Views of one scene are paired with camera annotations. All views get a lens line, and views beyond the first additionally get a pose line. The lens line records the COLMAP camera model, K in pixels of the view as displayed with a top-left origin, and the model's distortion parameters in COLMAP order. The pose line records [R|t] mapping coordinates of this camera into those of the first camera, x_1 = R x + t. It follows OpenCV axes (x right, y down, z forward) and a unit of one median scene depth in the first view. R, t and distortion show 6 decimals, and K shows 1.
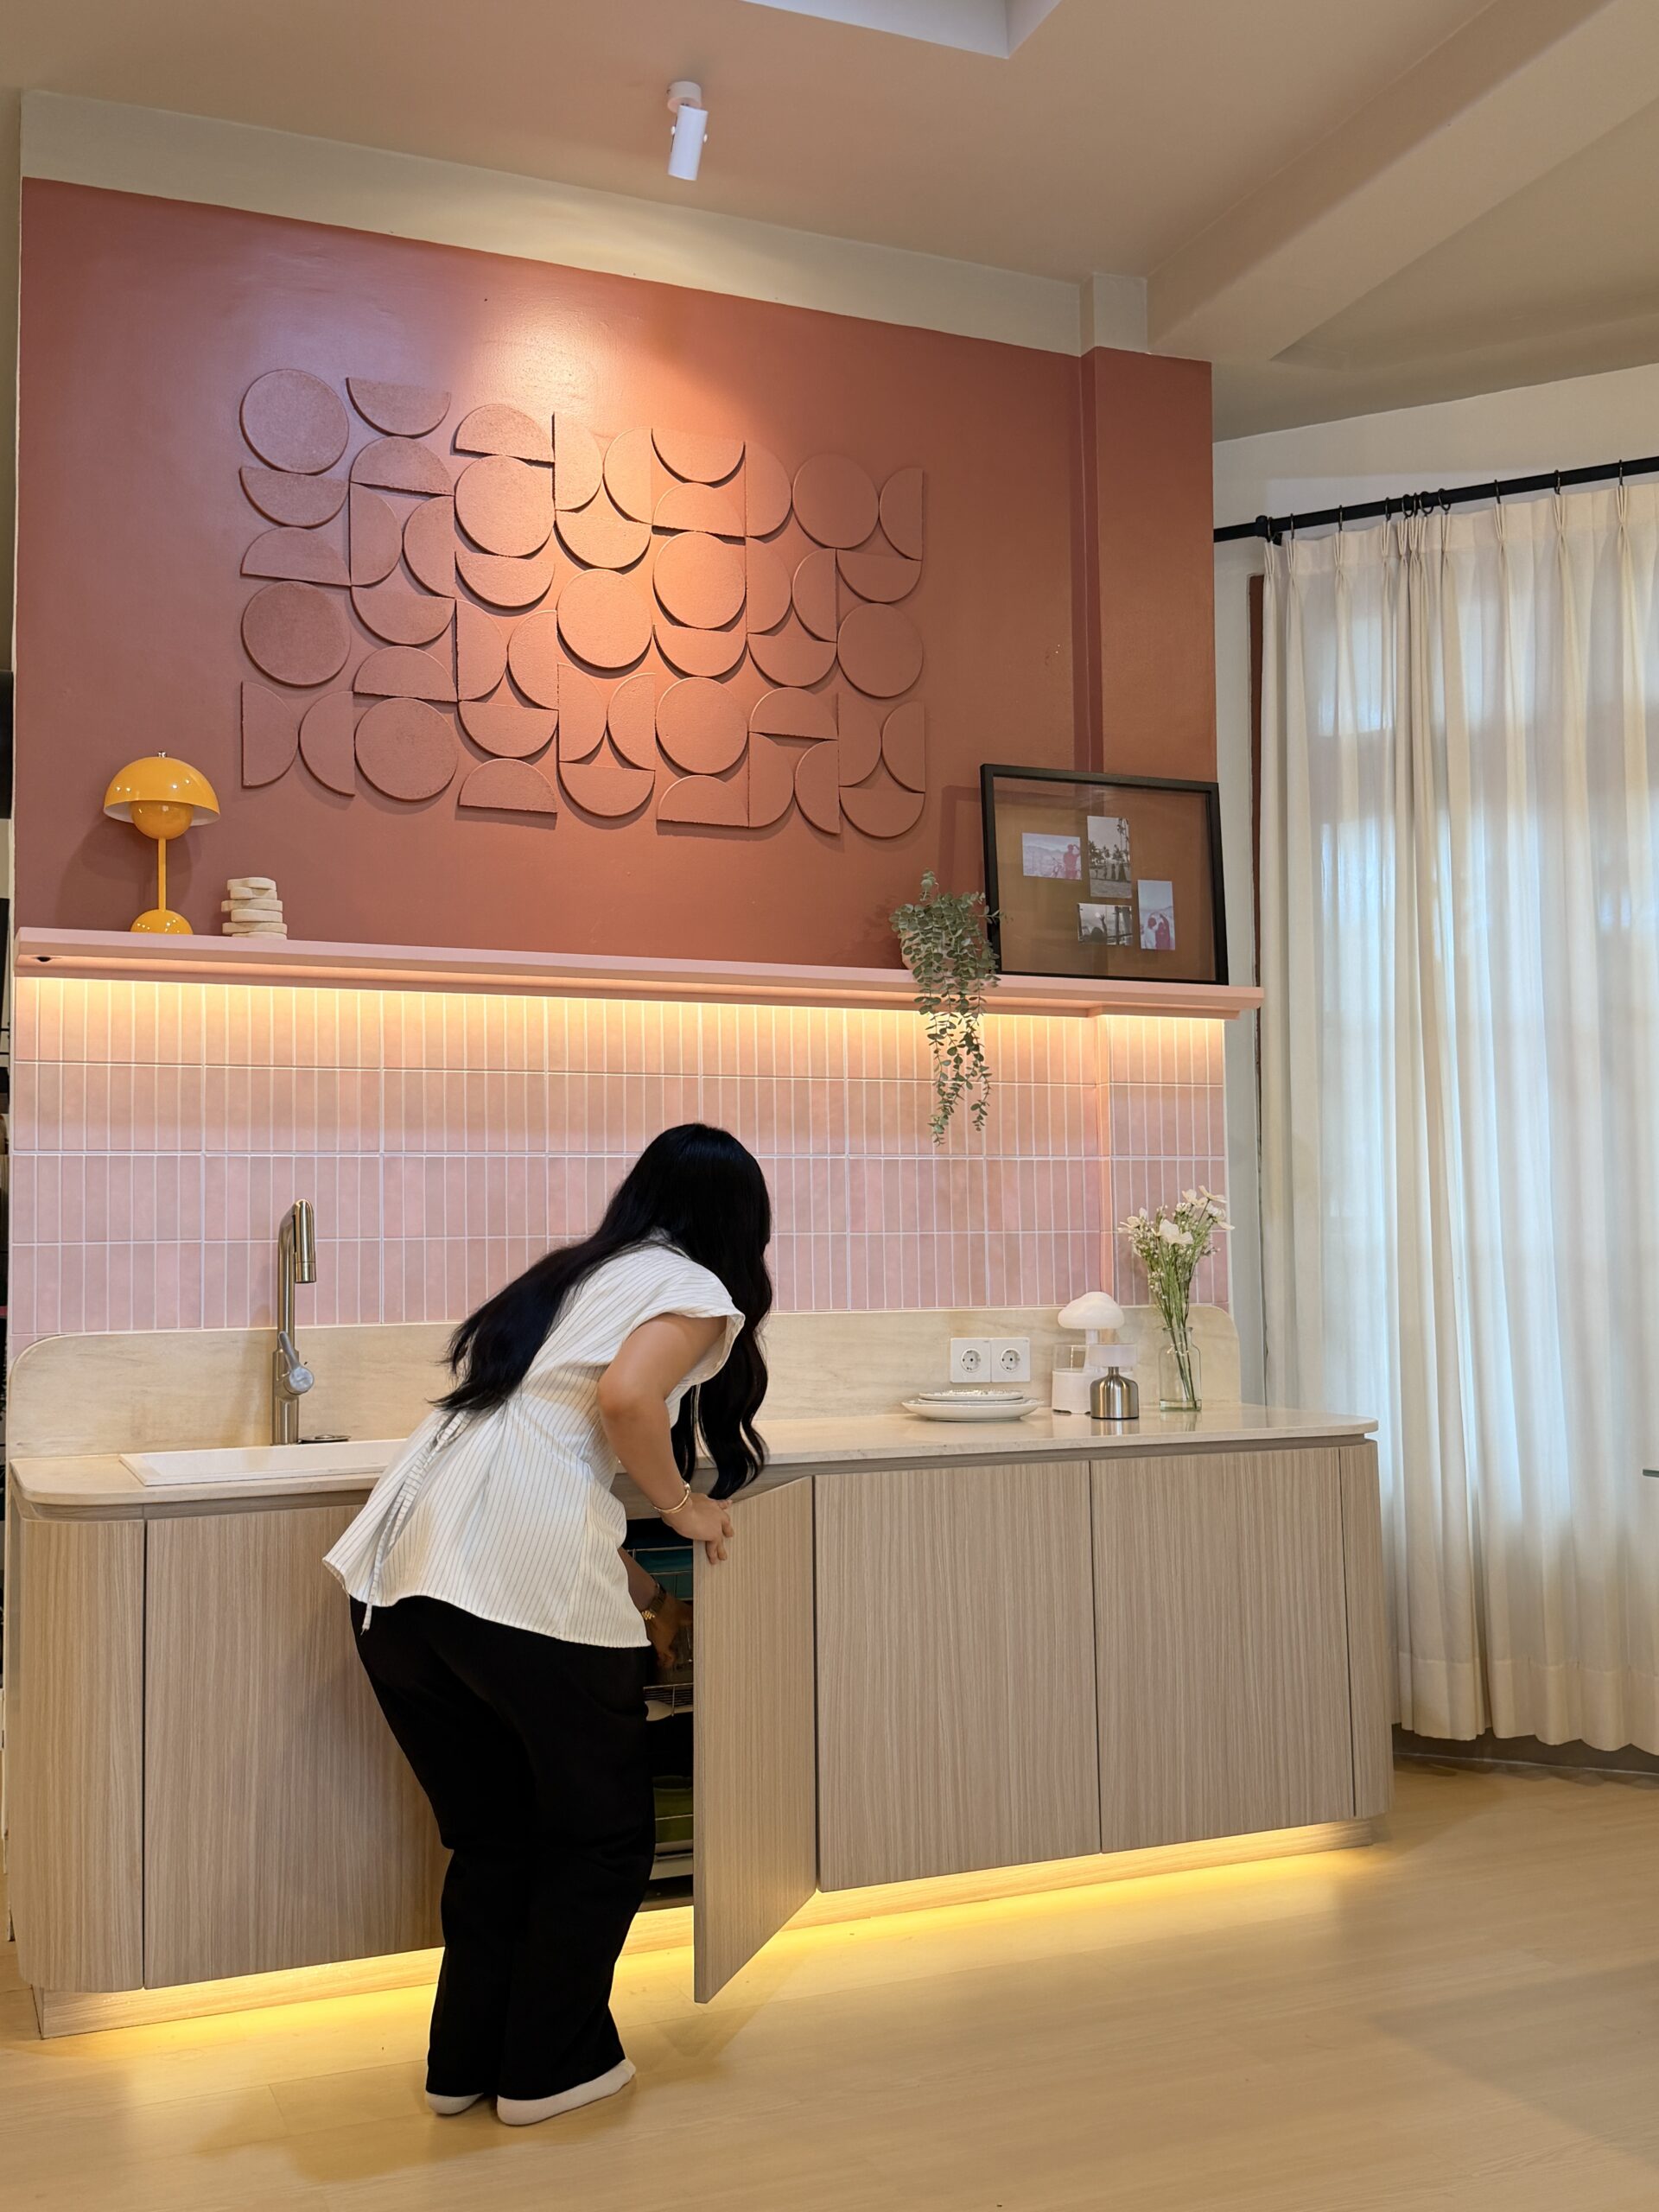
lens RADIAL K [[2192.8, 0, 818.8], [0, 2192.8, 1140.0], [0, 0, 1]] dist [0.077578, 0.000000]
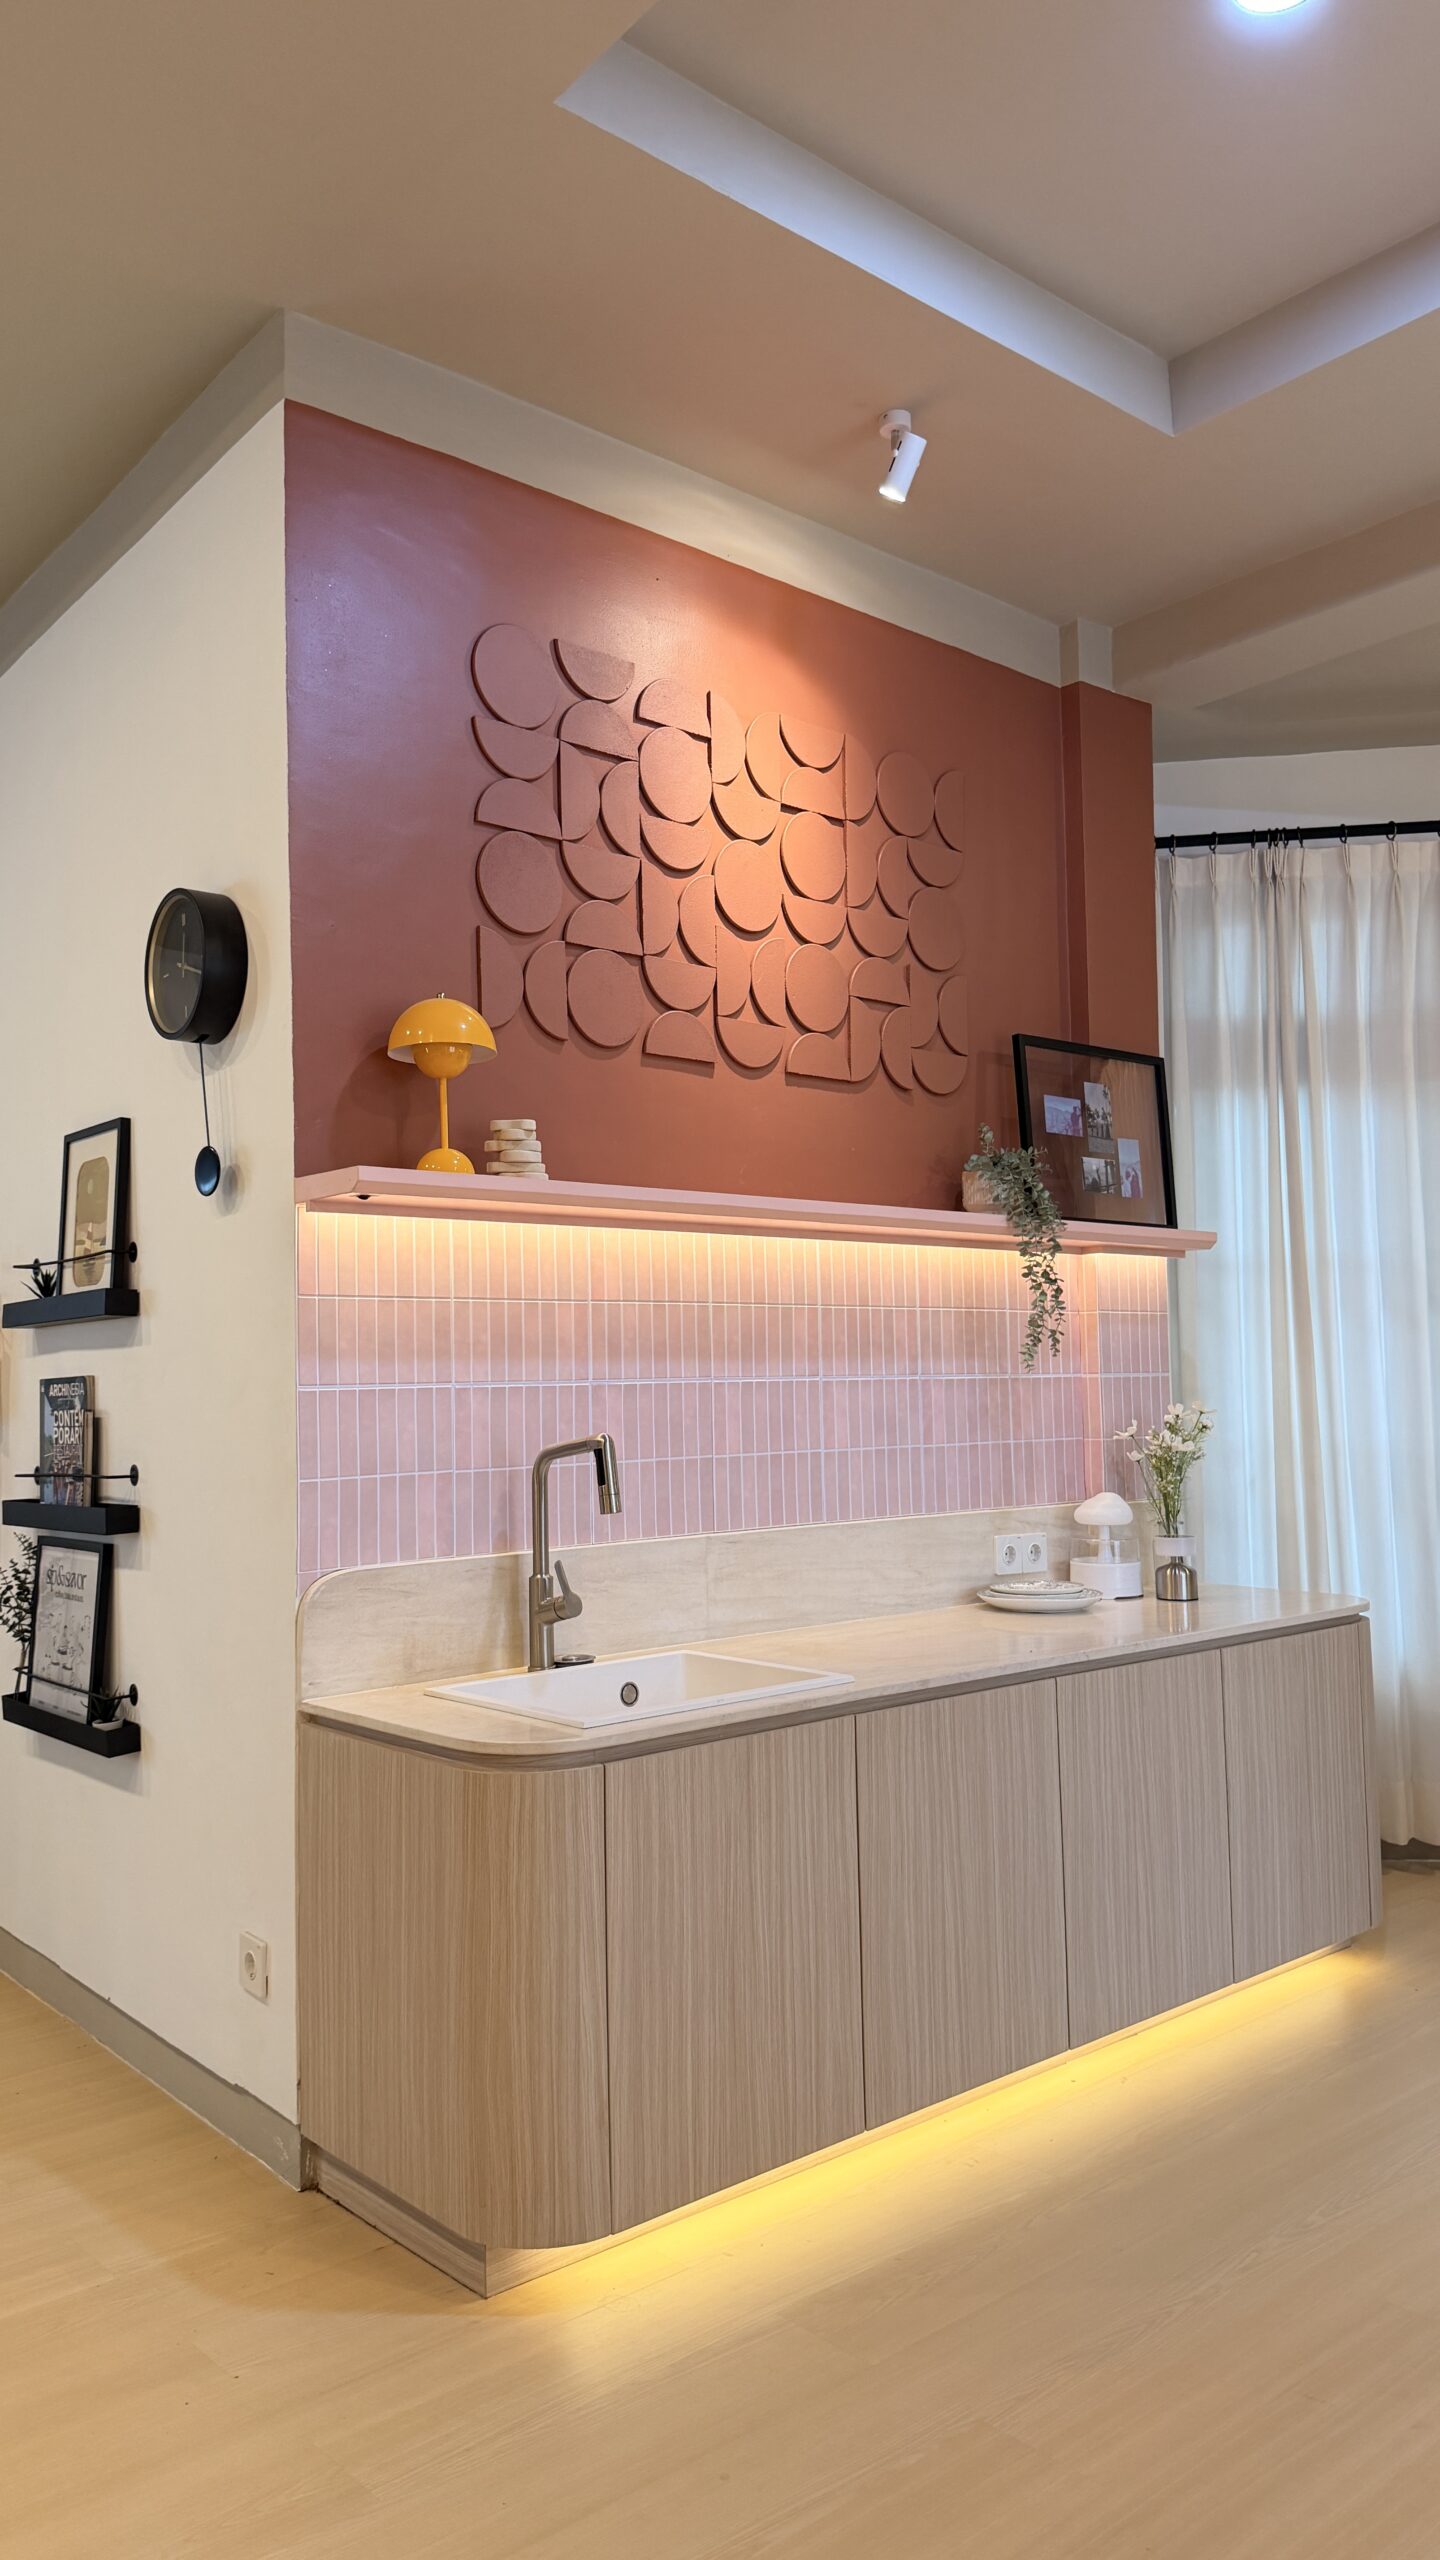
lens RADIAL K [[1853.2, 0, 702.6], [0, 1853.2, 1295.7], [0, 0, 1]] dist [0.068067, -0.011064]
pose [[0.950401, 0.009900, 0.310870, -0.381499], [-0.008970, 0.999950, -0.004421, -0.028526], [-0.310899, 0.001413, 0.950442, 0.128660]]
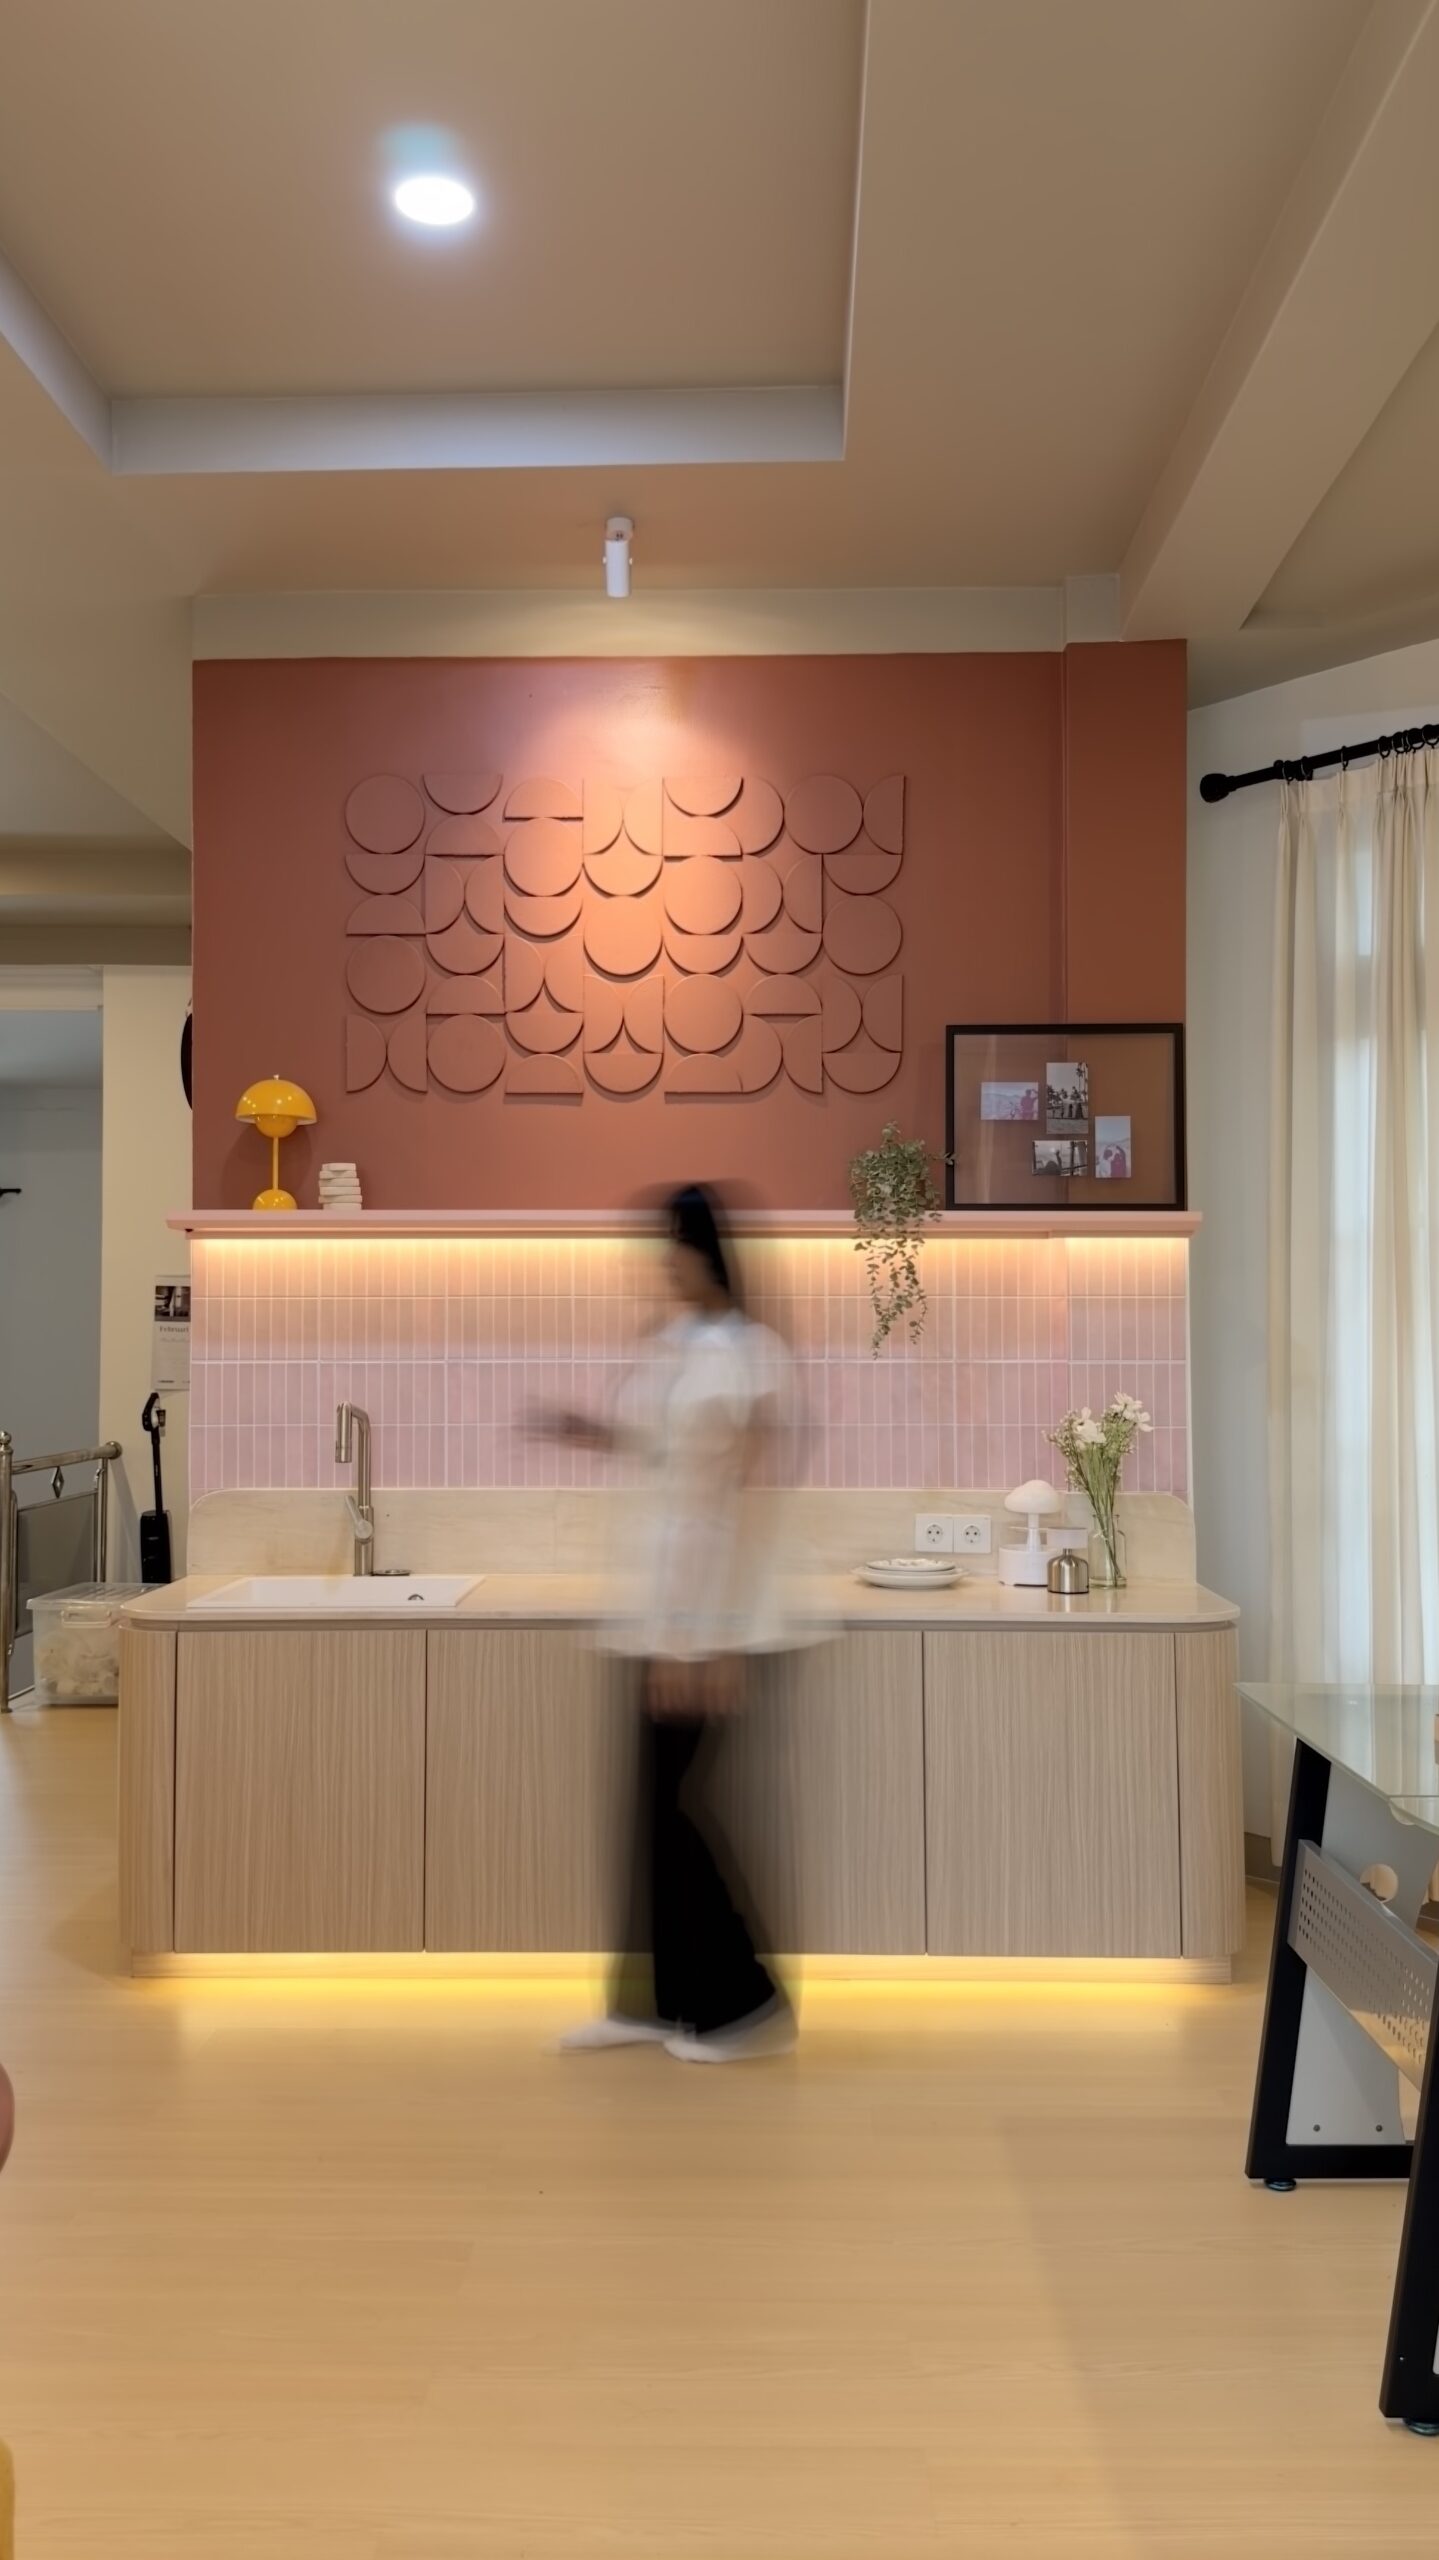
lens RADIAL K [[2000.8, 0, 686.0], [0, 2000.8, 1311.4], [0, 0, 1]] dist [0.067680, 0.002740]
pose [[0.902706, 0.005495, -0.430222, 0.409741], [0.012516, 0.999160, 0.039023, -0.062406], [0.430076, -0.040611, 0.901879, -0.028273]]
